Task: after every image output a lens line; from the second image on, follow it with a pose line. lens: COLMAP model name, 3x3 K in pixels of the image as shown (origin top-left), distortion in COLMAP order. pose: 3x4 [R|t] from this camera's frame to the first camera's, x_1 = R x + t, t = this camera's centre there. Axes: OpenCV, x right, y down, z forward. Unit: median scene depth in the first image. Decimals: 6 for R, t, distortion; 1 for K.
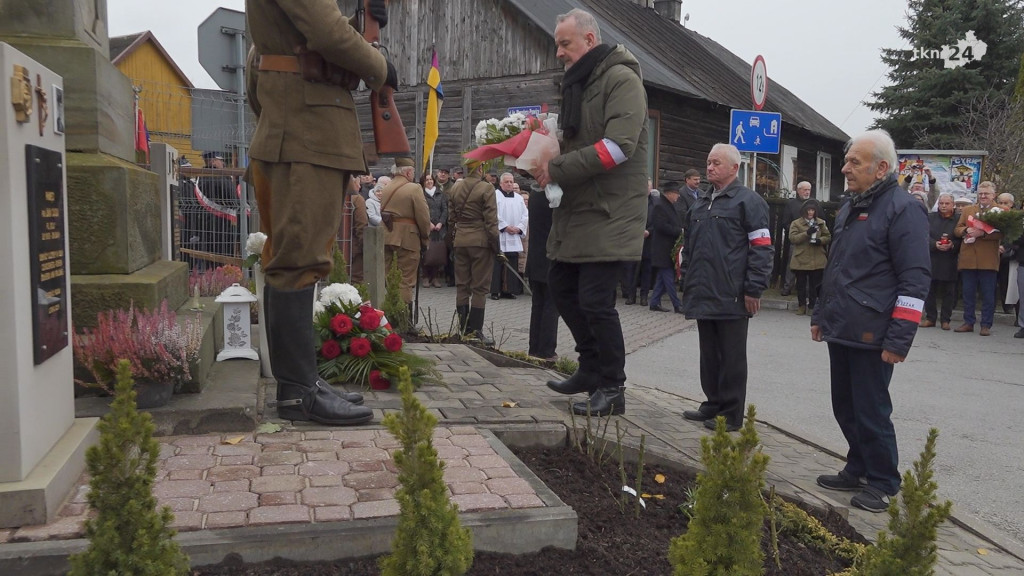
lens RADIAL K [[849.6, 0, 506.5], [0, 849.6, 287.9], [0, 0, 1]] dist [0.000945, 0.002032]
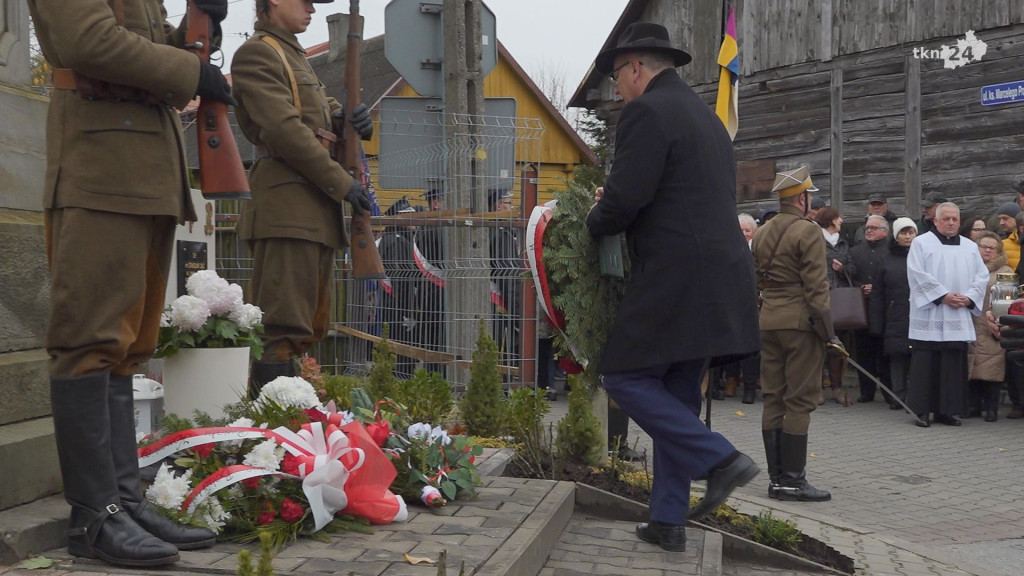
lens RADIAL K [[1464.3, 0, 501.2], [0, 1464.3, 289.0], [0, 0, 1]] dist [0.010311, 0.000000]
pose [[0.910590, -0.015610, -0.413017, 0.201656], [-0.018244, 0.996794, -0.077897, 0.005909], [0.412909, 0.078468, 0.907386, -0.004716]]
